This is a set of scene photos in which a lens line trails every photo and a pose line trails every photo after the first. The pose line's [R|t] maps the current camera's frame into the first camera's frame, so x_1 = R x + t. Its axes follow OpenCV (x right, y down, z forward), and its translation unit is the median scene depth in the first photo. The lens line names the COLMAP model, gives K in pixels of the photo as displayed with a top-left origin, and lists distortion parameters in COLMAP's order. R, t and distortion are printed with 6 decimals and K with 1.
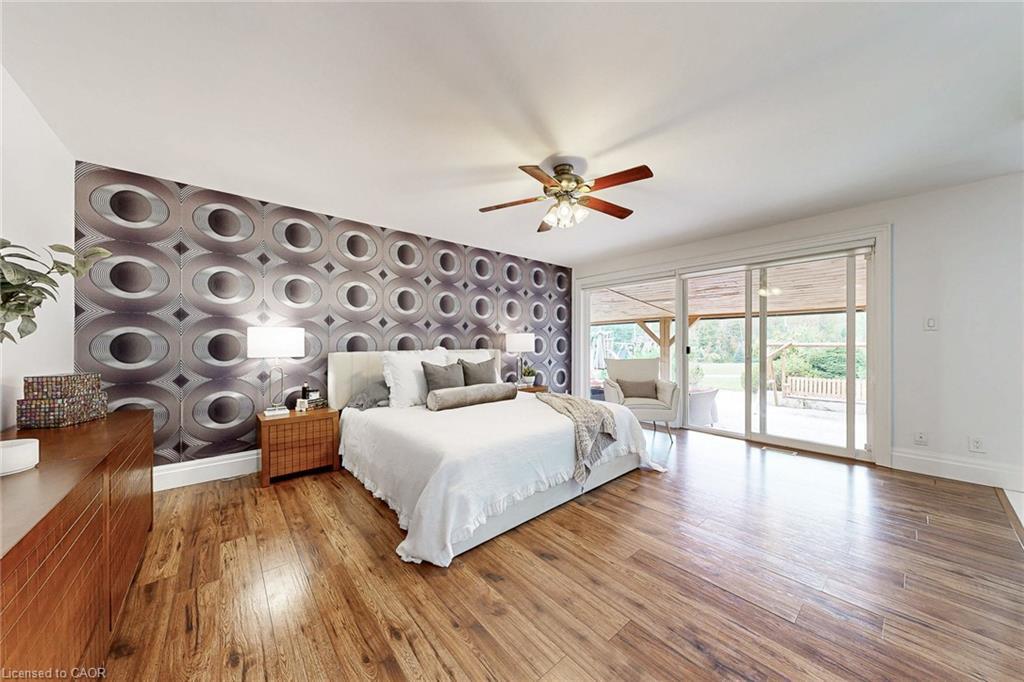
lens RADIAL K [[344.3, 0, 512.0], [0, 344.3, 341.0], [0, 0, 1]] dist [0.001641, 0.000158]
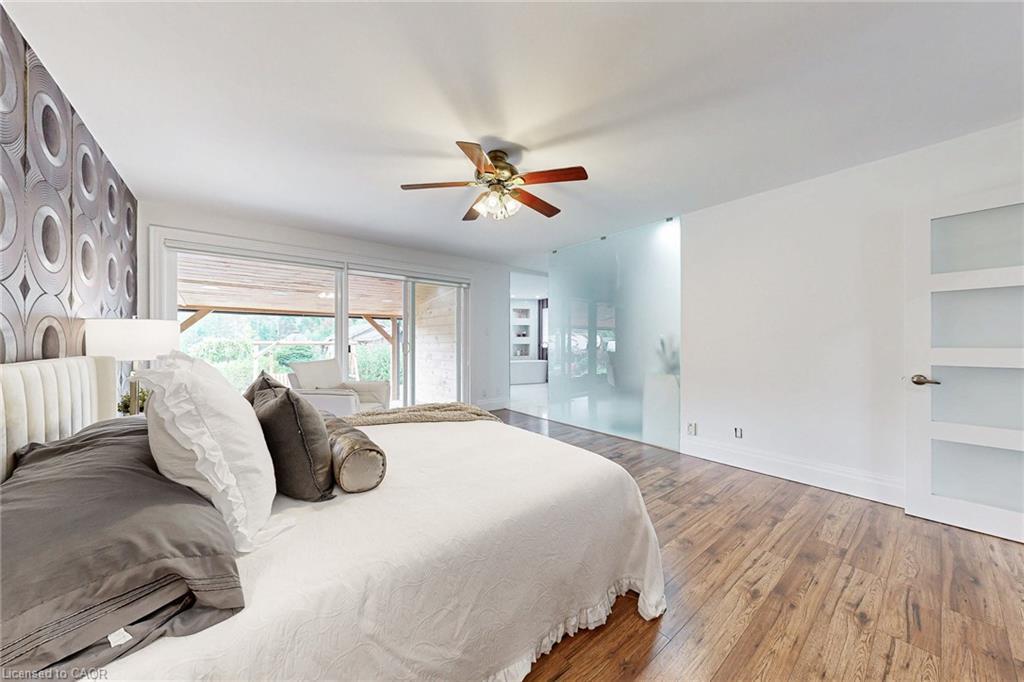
lens RADIAL K [[344.3, 0, 512.0], [0, 344.3, 341.0], [0, 0, 1]] dist [0.001641, 0.000158]
pose [[0.029489, 0.005121, 0.999552, -1.372483], [-0.009400, 0.999944, -0.004846, 0.017163], [-0.999521, -0.009253, 0.029535, 1.616726]]
